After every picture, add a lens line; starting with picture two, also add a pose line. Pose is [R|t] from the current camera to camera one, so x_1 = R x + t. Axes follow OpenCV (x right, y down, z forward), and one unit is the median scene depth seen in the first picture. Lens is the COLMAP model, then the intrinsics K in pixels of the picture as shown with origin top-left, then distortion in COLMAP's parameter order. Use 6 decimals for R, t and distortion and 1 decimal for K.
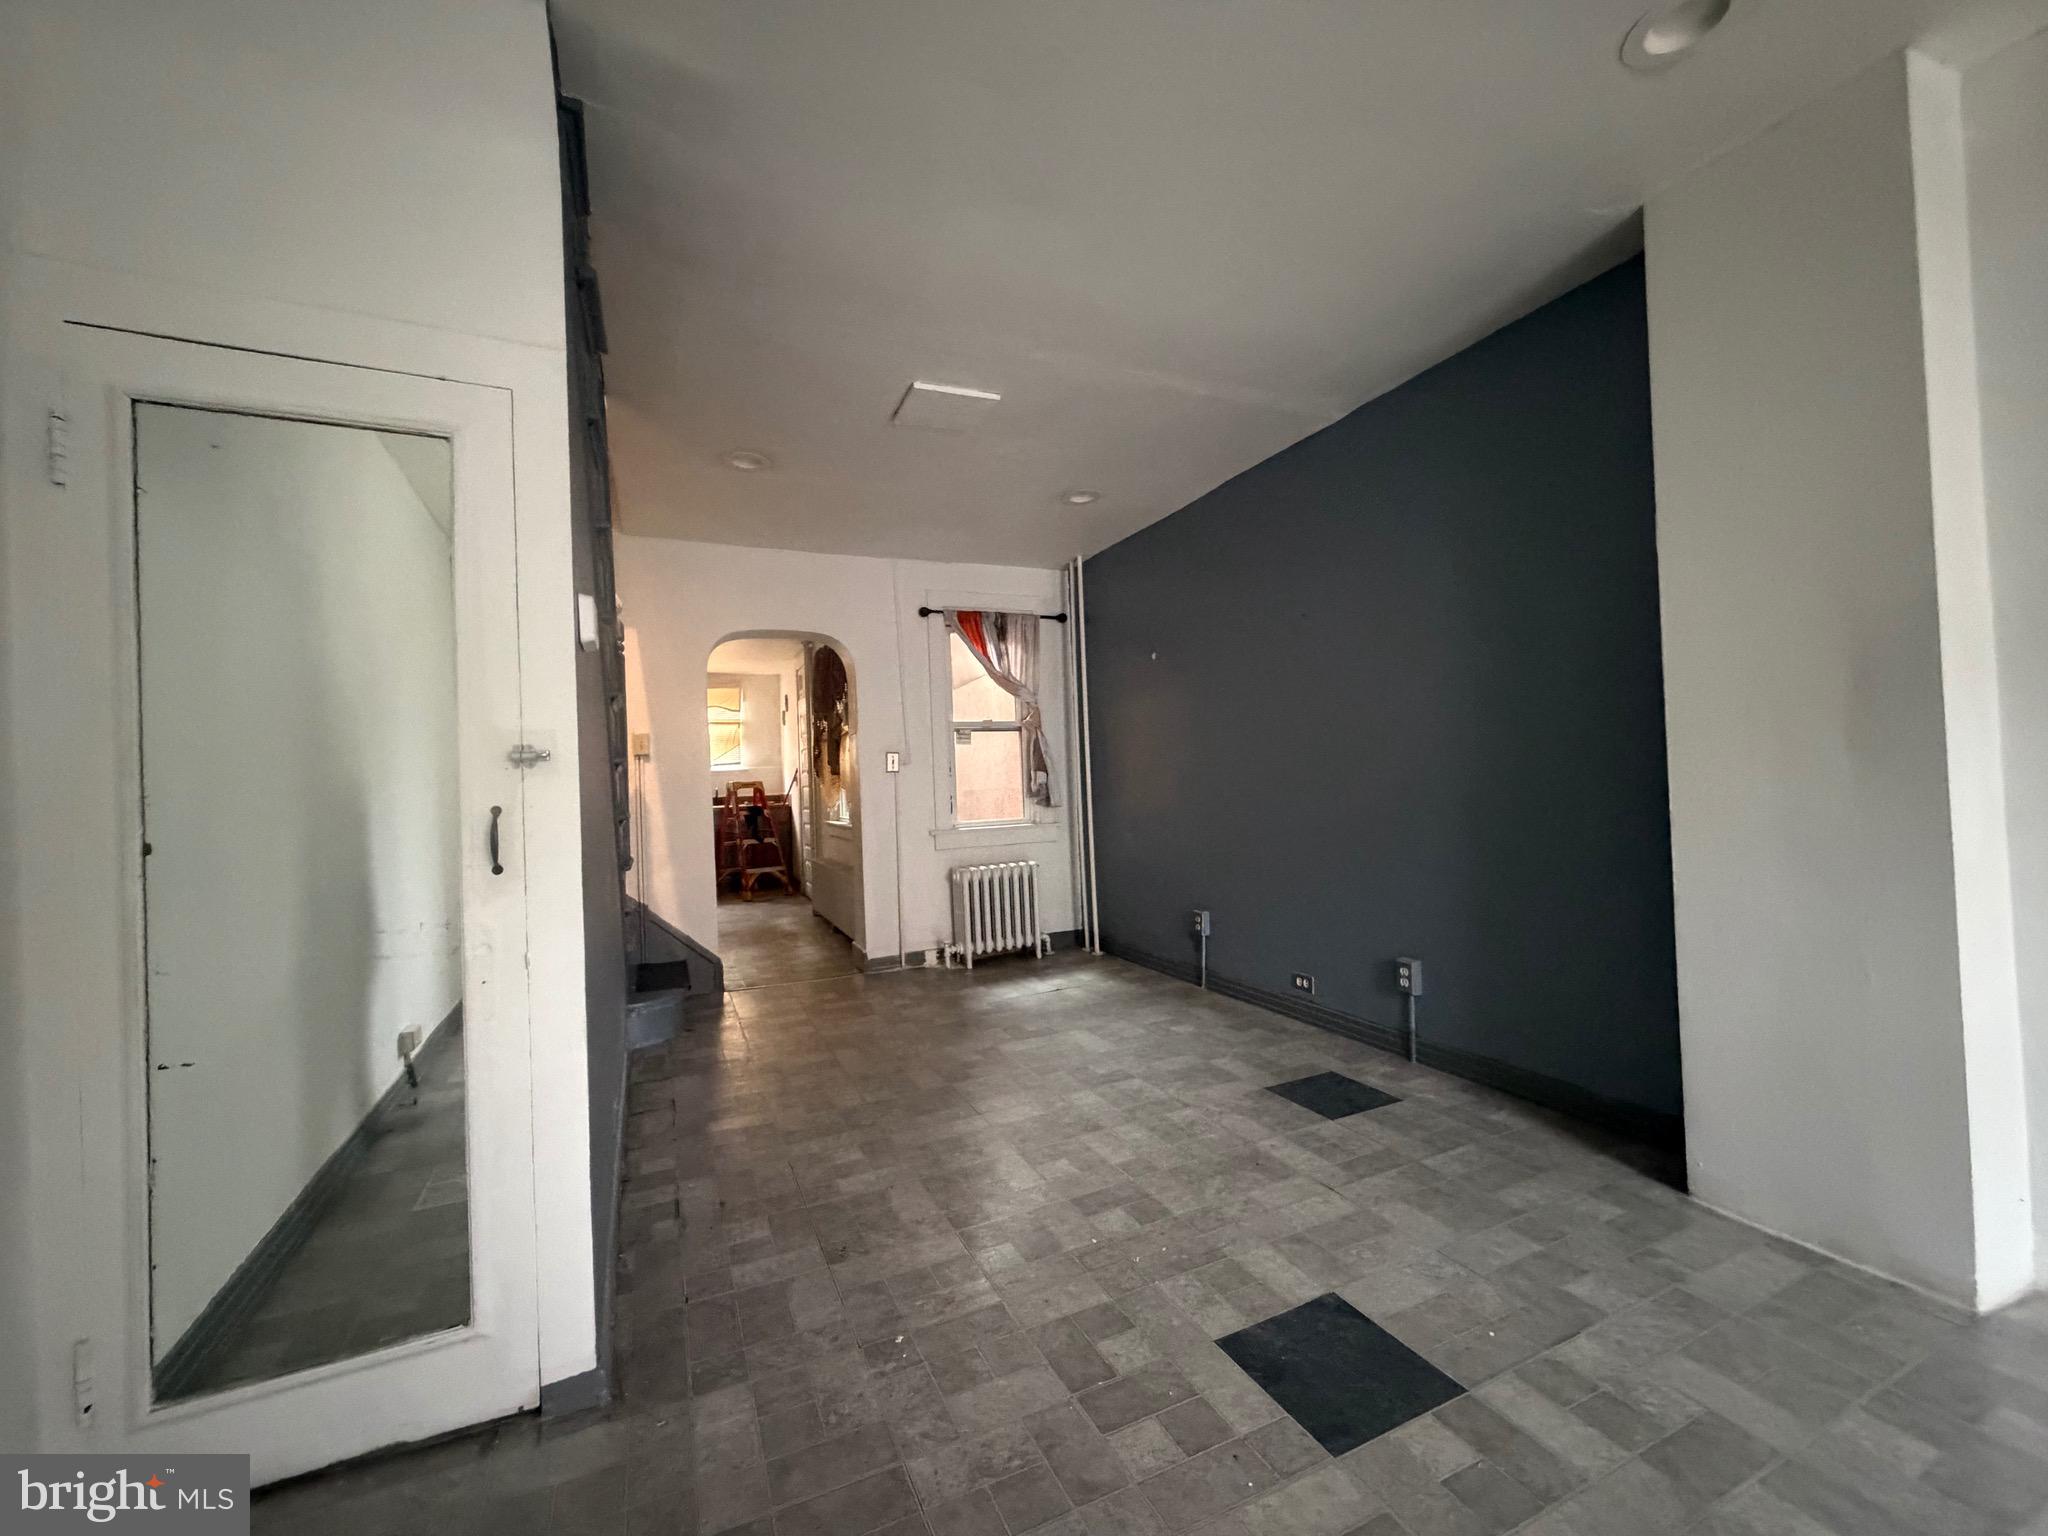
lens RADIAL K [[817.0, 0, 1019.0], [0, 817.0, 770.6], [0, 0, 1]] dist [0.000522, 0.000957]
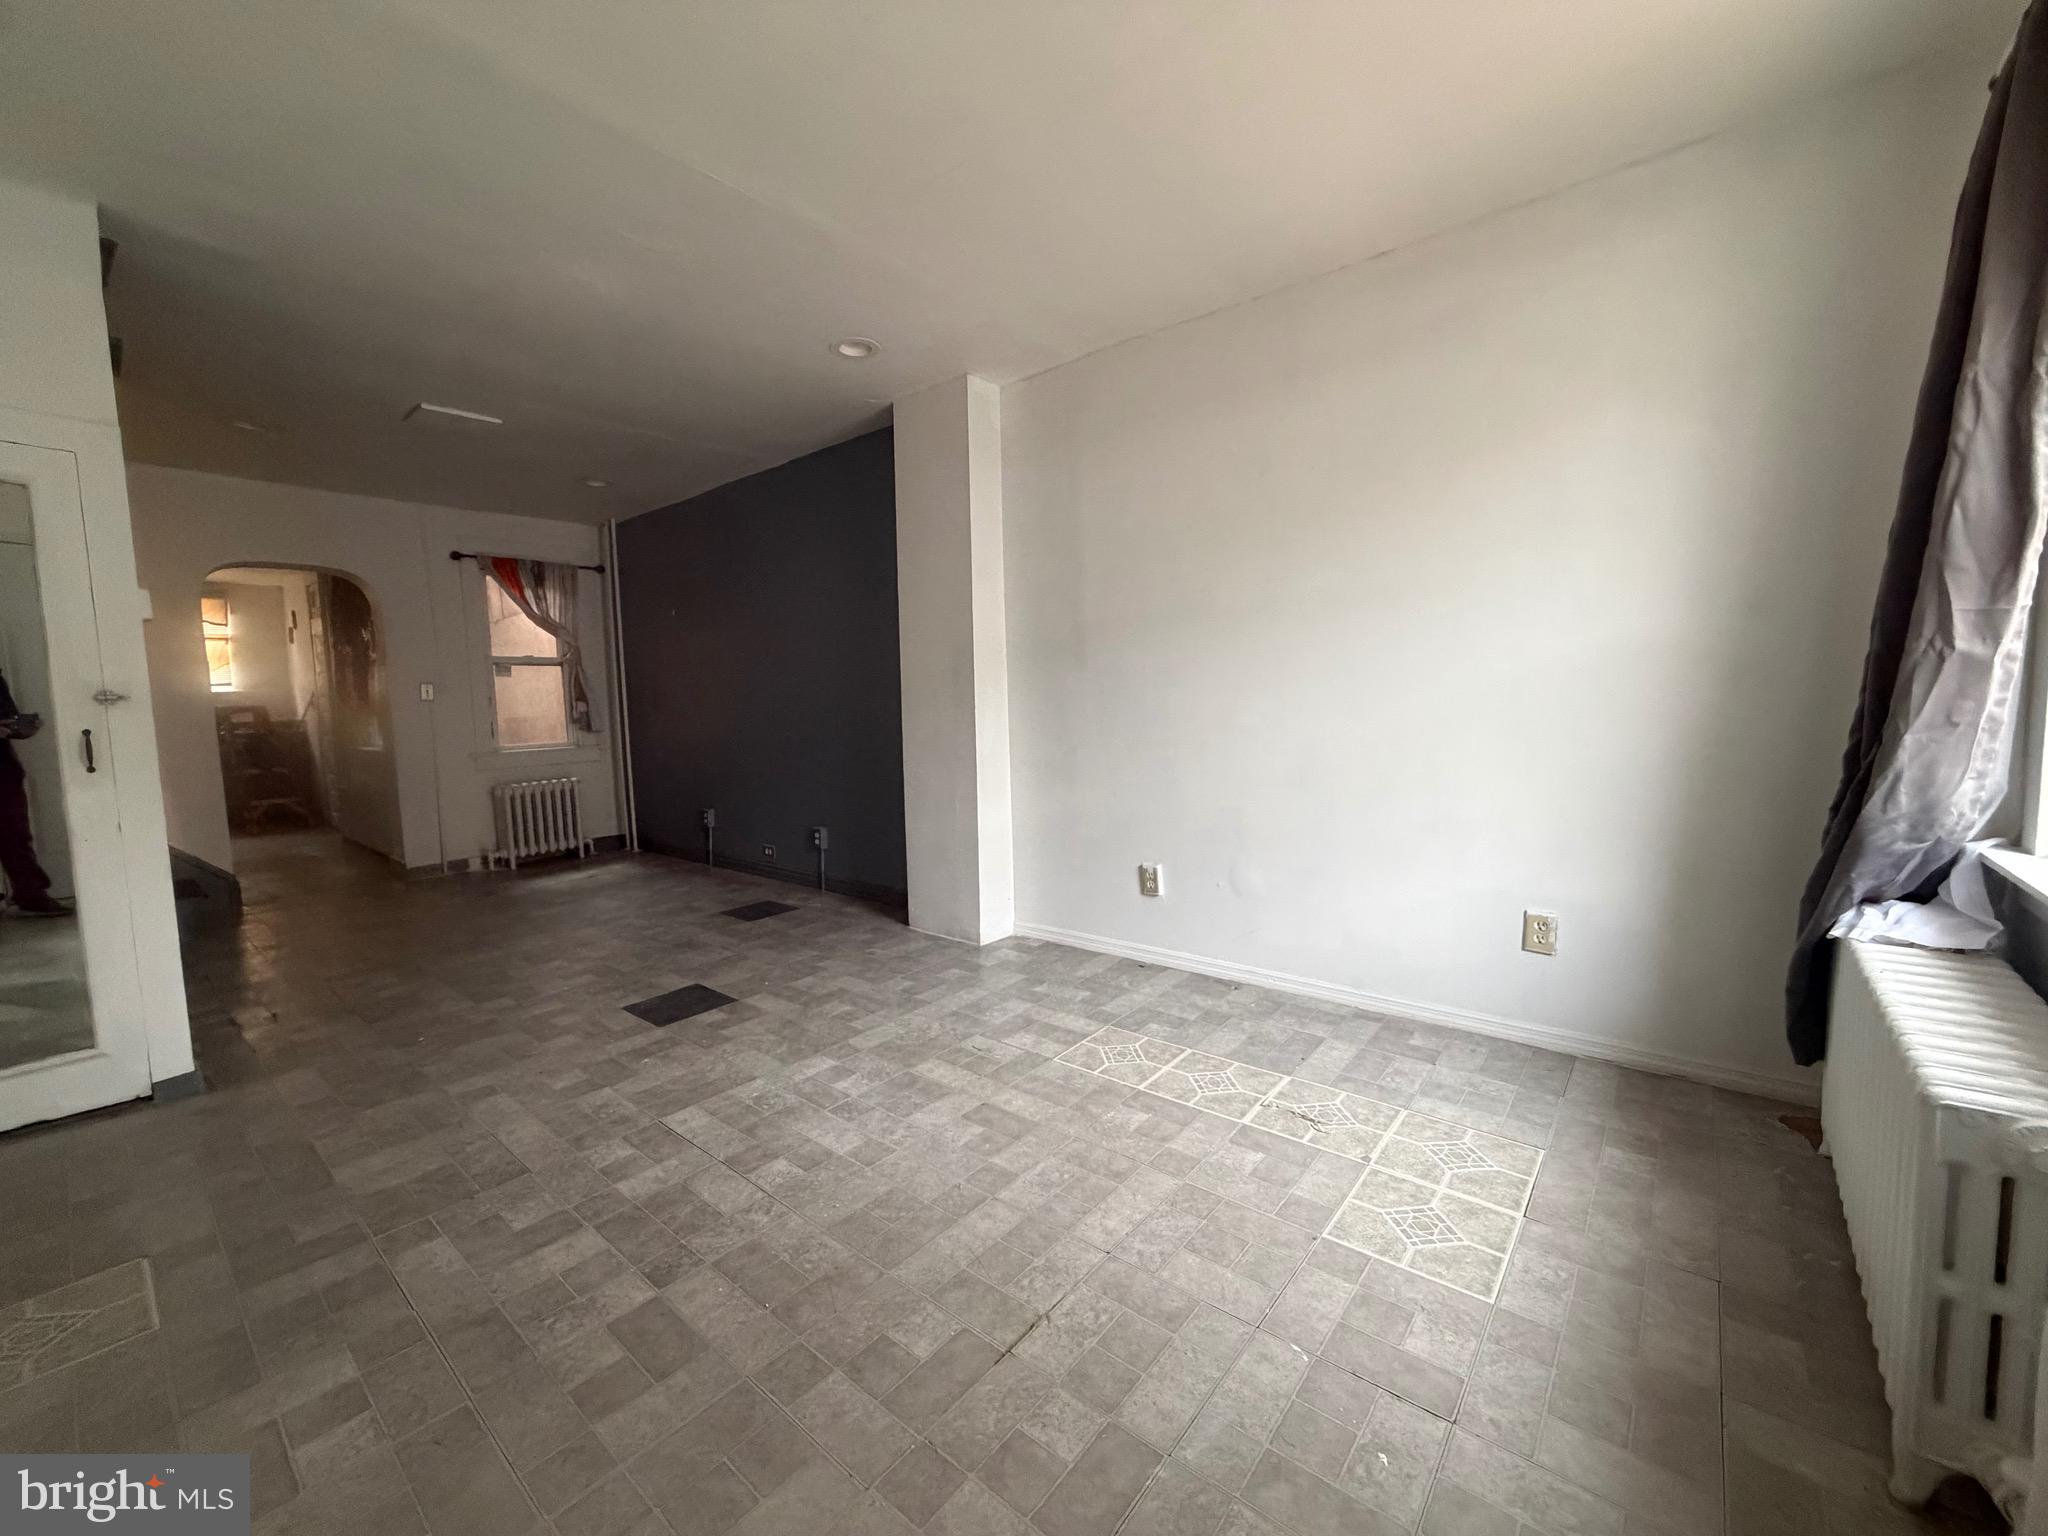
lens RADIAL K [[817.0, 0, 1014.5], [0, 817.0, 766.4], [0, 0, 1]] dist [0.000522, 0.000957]
pose [[0.901788, -0.021252, 0.431657, 0.084455], [-0.015329, 0.996589, 0.081090, -0.012028], [-0.431907, -0.079743, 0.898386, -0.352584]]
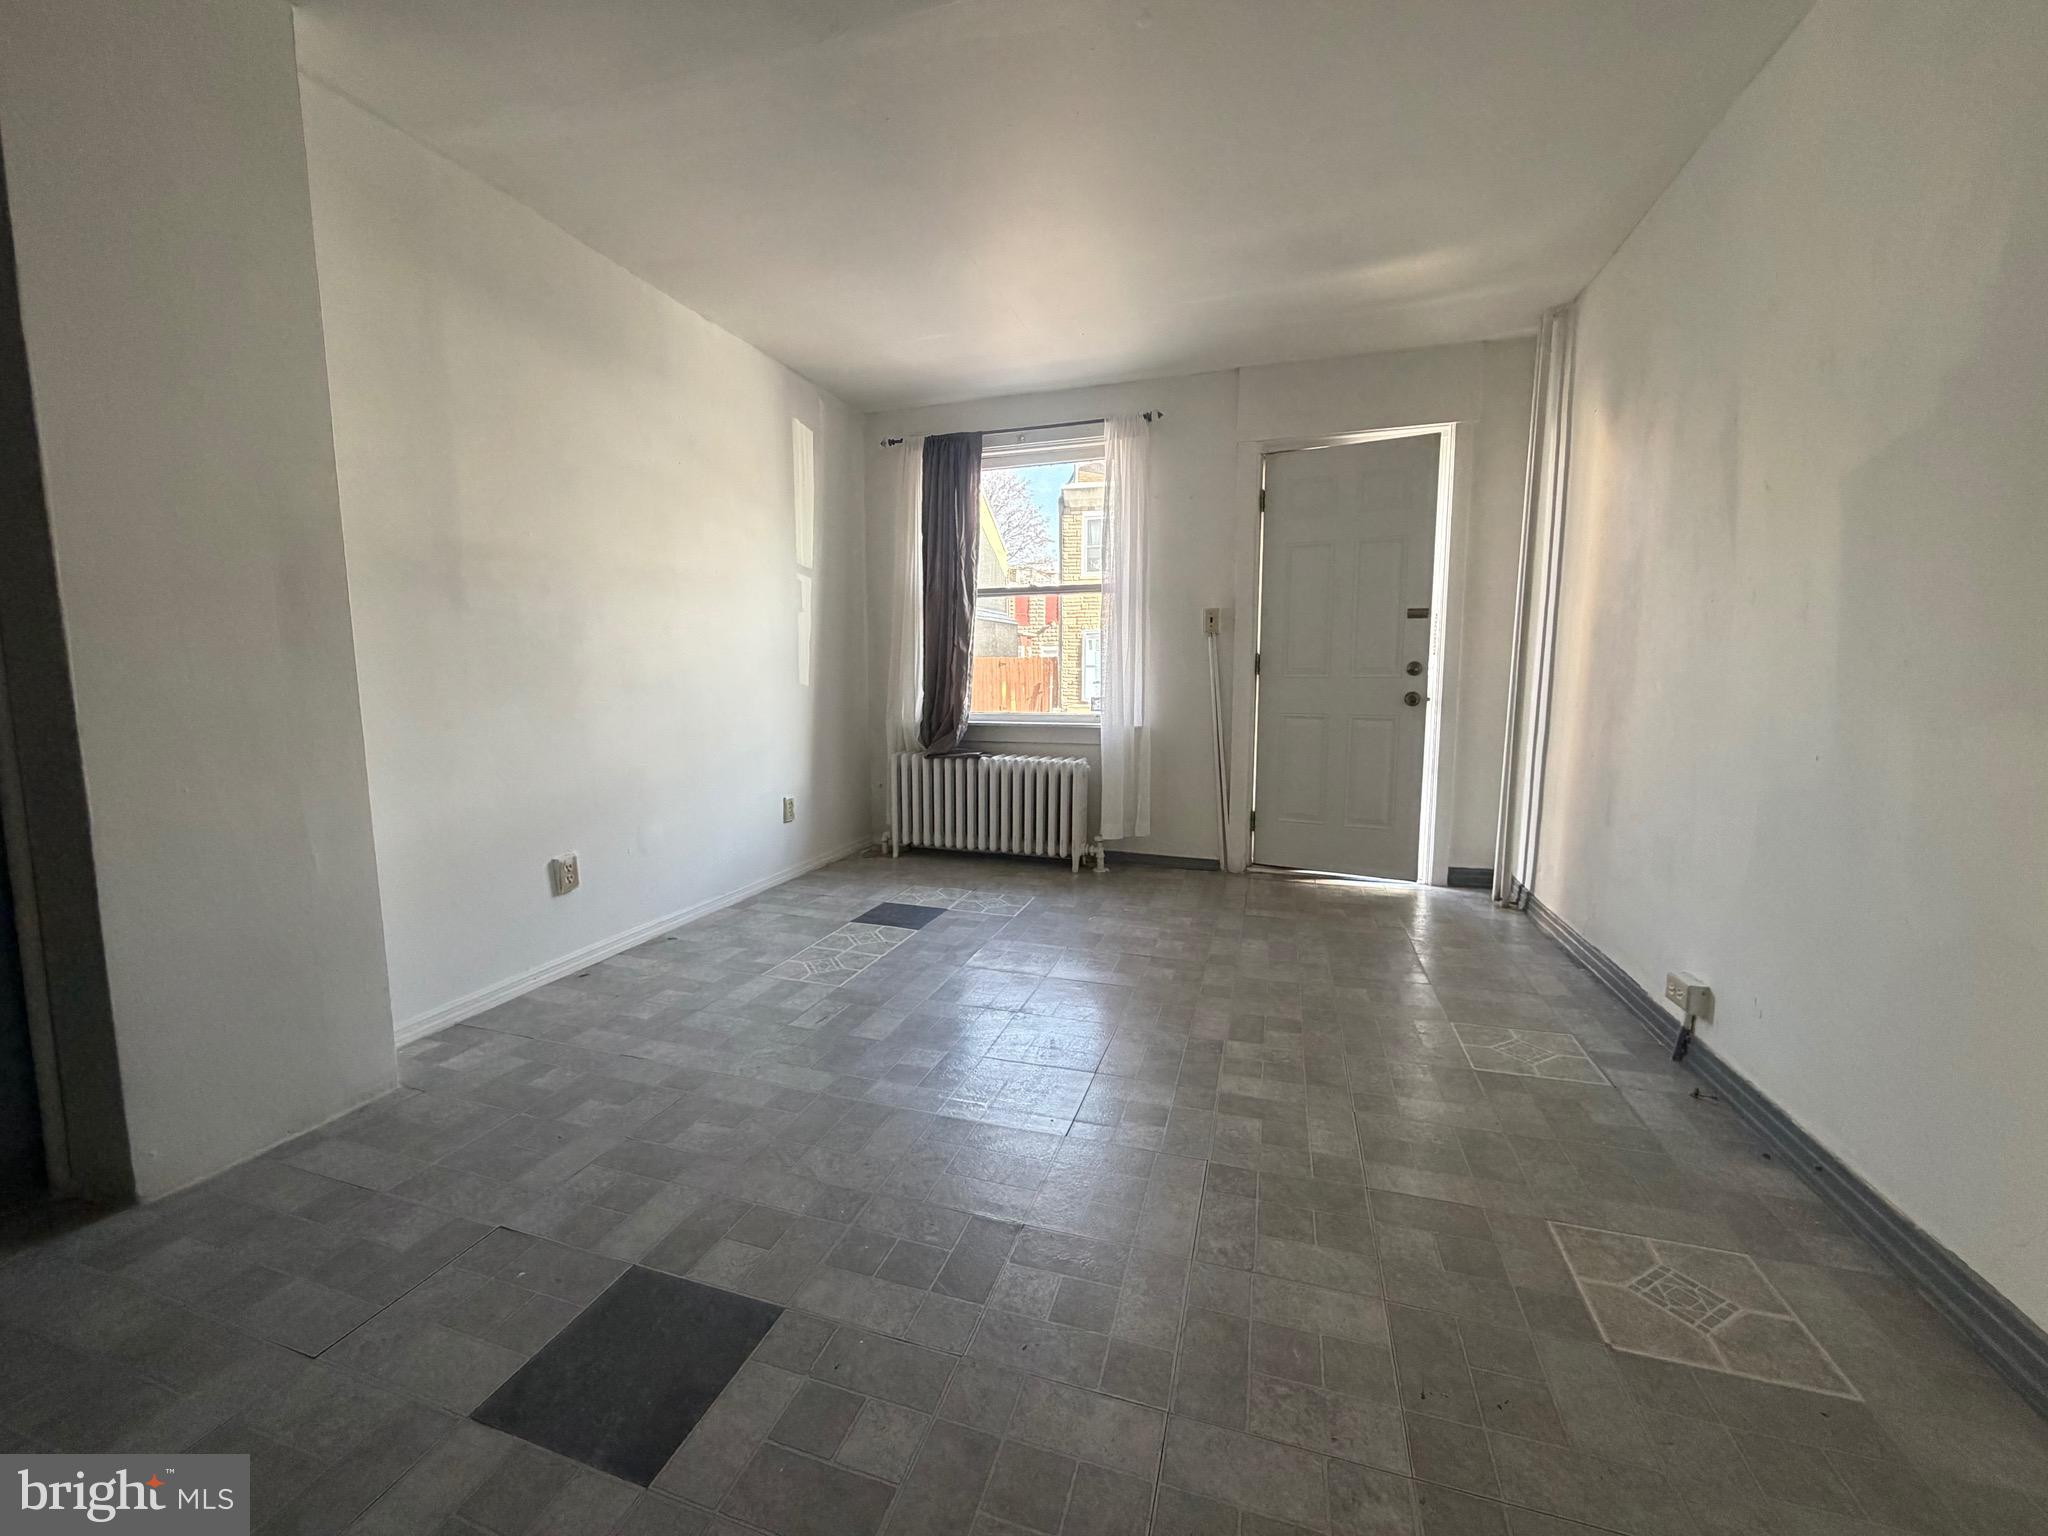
lens RADIAL K [[817.0, 0, 1014.4], [0, 817.0, 763.6], [0, 0, 1]] dist [0.000522, 0.000957]
pose [[-0.739857, -0.032817, 0.671963, -0.132348], [0.023163, 0.996975, 0.074193, 0.024288], [-0.672365, 0.070457, -0.736859, 0.408475]]
